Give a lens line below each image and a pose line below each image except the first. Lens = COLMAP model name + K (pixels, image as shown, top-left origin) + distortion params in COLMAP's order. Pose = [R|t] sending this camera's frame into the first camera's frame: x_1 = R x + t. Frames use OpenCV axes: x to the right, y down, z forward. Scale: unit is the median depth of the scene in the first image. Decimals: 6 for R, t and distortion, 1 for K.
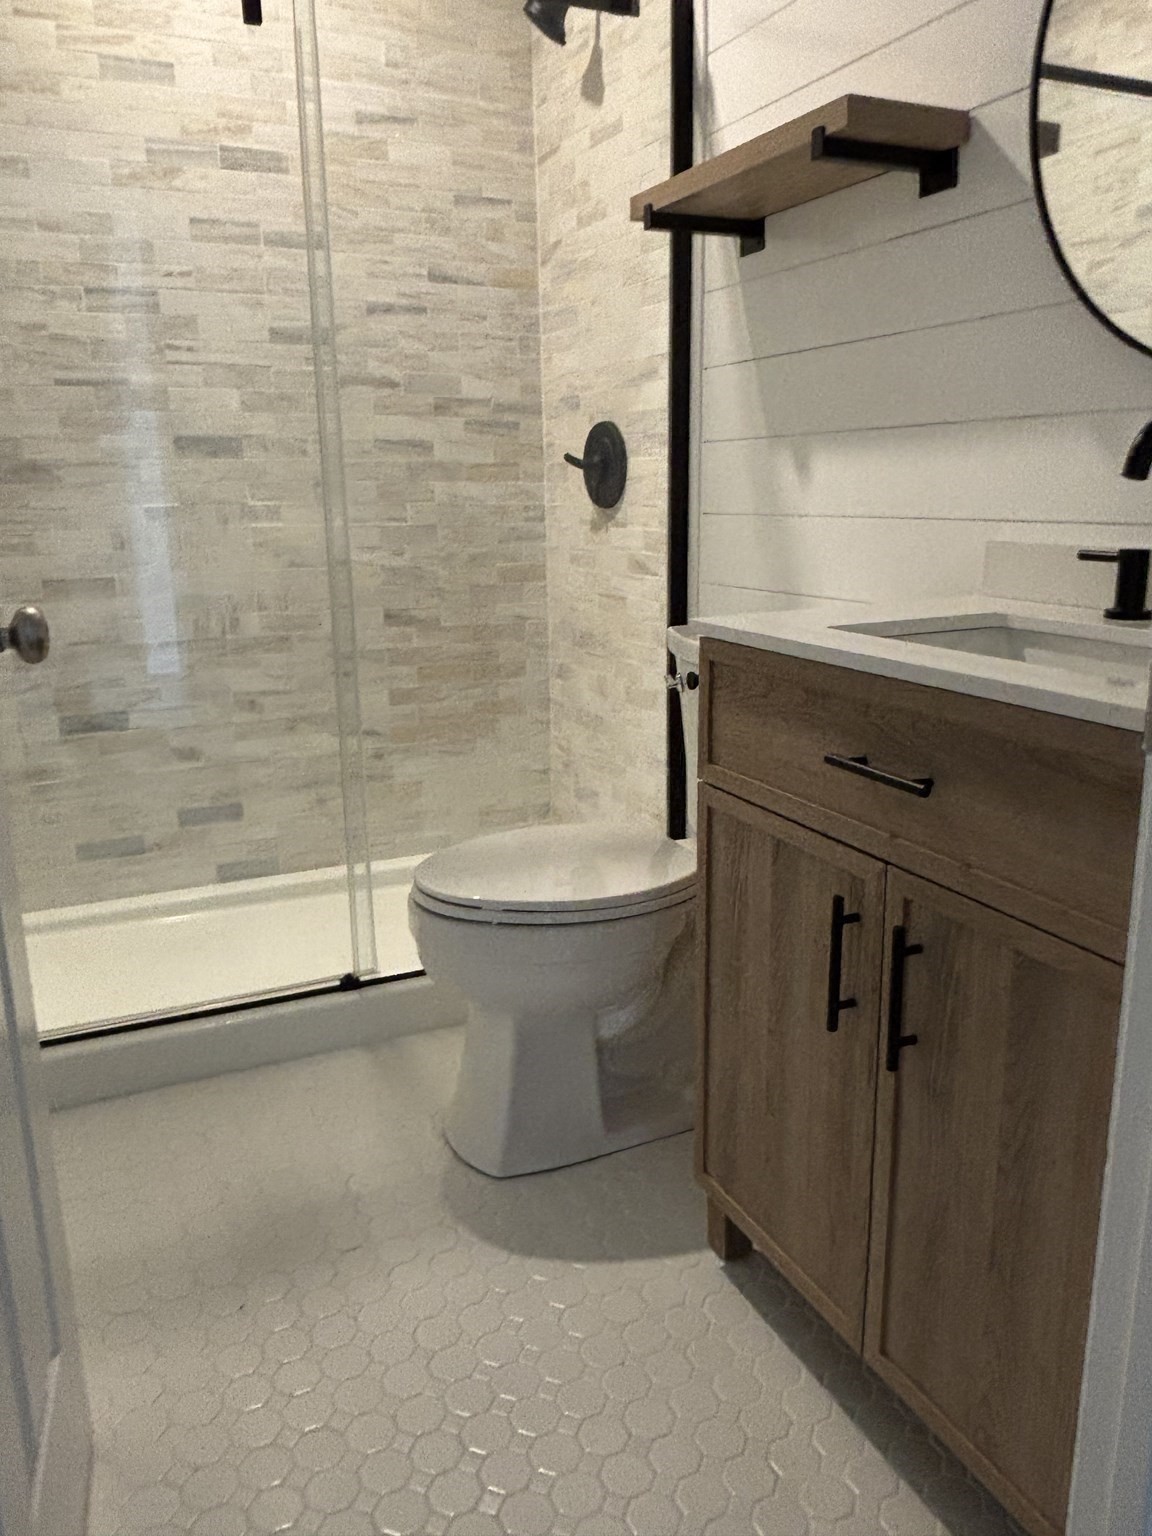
lens RADIAL K [[1160.7, 0, 576.0], [0, 1160.7, 768.0], [0, 0, 1]] dist [0.057792, -0.130105]
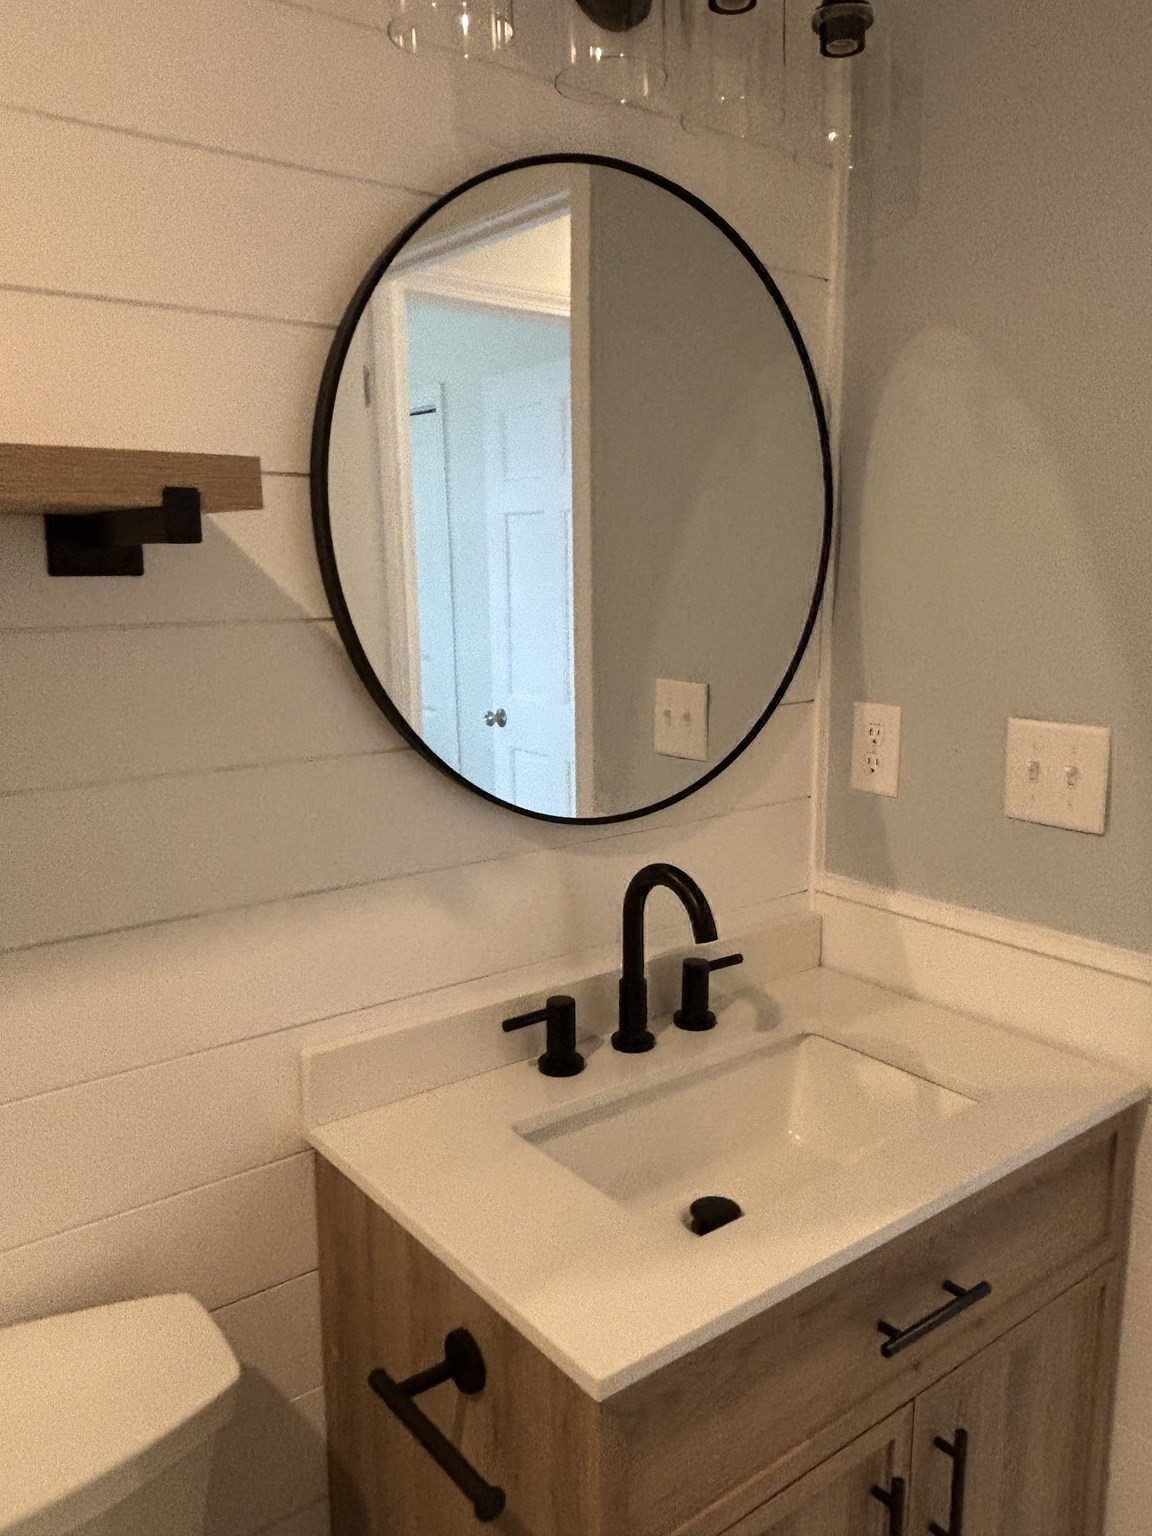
lens RADIAL K [[1163.7, 0, 591.0], [0, 1163.7, 760.3], [0, 0, 1]] dist [0.046800, -0.069420]
pose [[-0.237281, -0.152019, 0.959473, -0.218022], [0.244810, 0.946445, 0.210497, -0.290723], [-0.940088, 0.284836, -0.187357, 0.555846]]
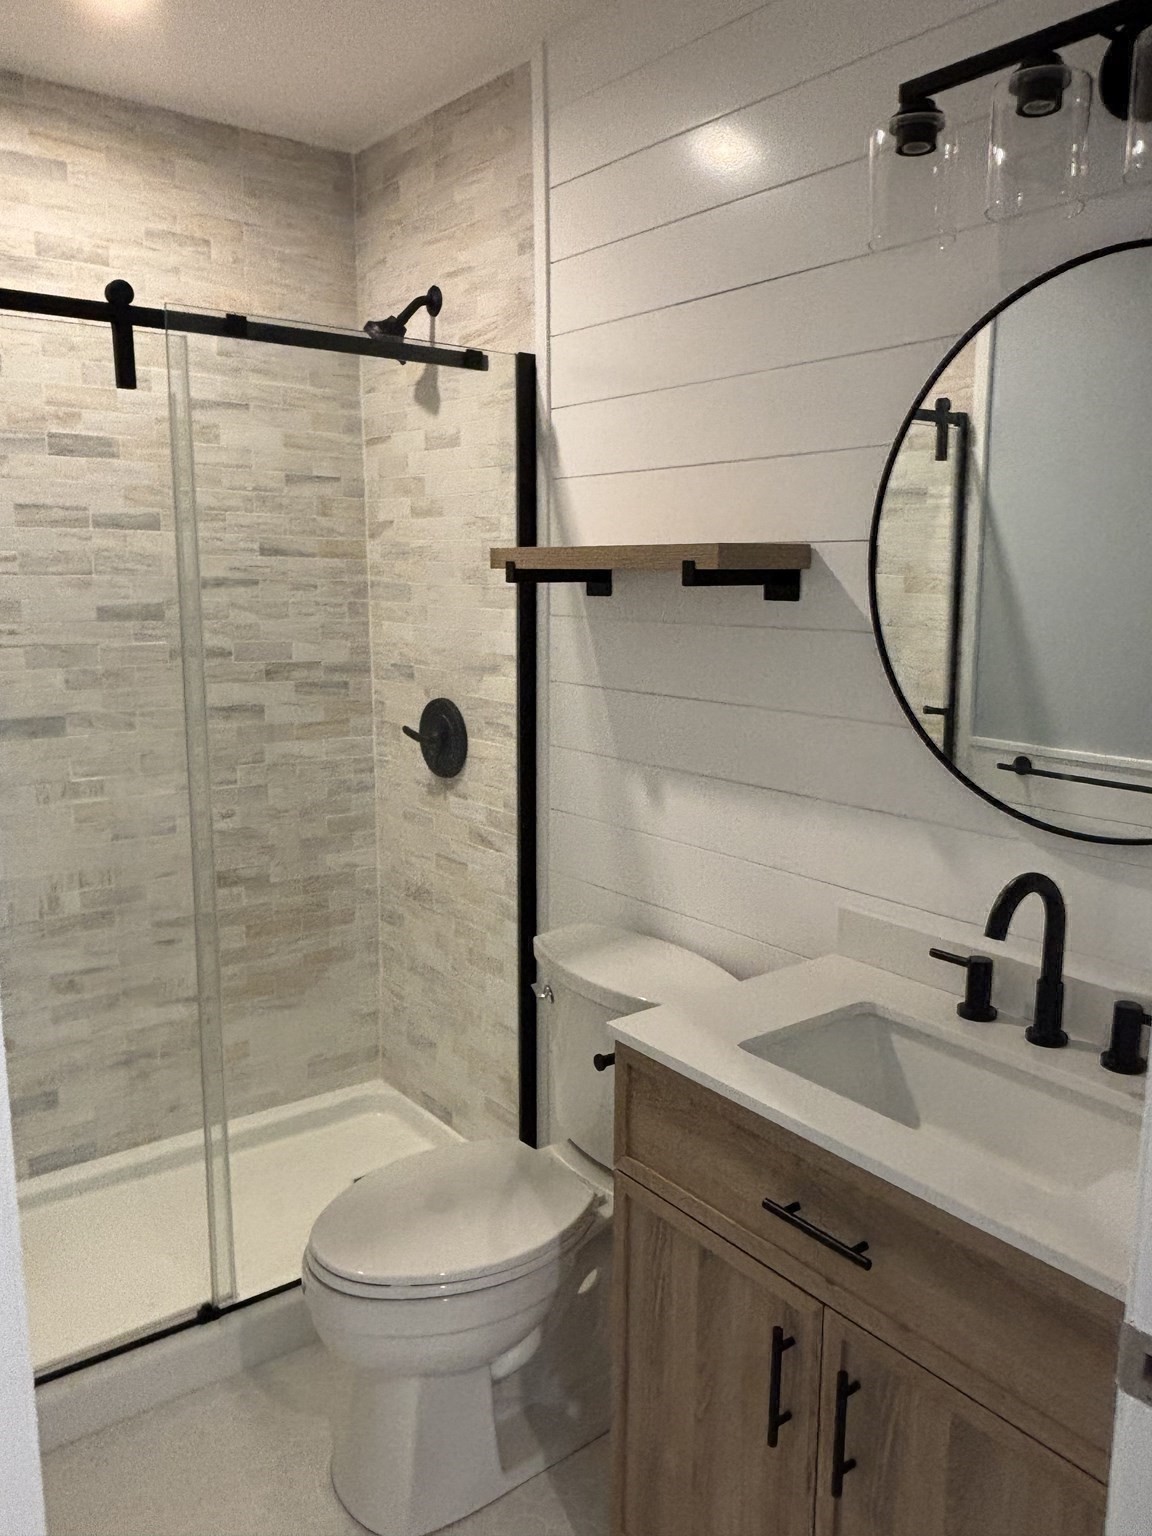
lens RADIAL K [[1163.7, 0, 591.0], [0, 1163.7, 760.3], [0, 0, 1]] dist [0.046800, -0.069420]
pose [[0.973013, -0.018588, 0.229998, -0.087695], [0.037409, 0.996271, -0.077743, -0.156723], [-0.227696, 0.084249, 0.970081, -0.039401]]
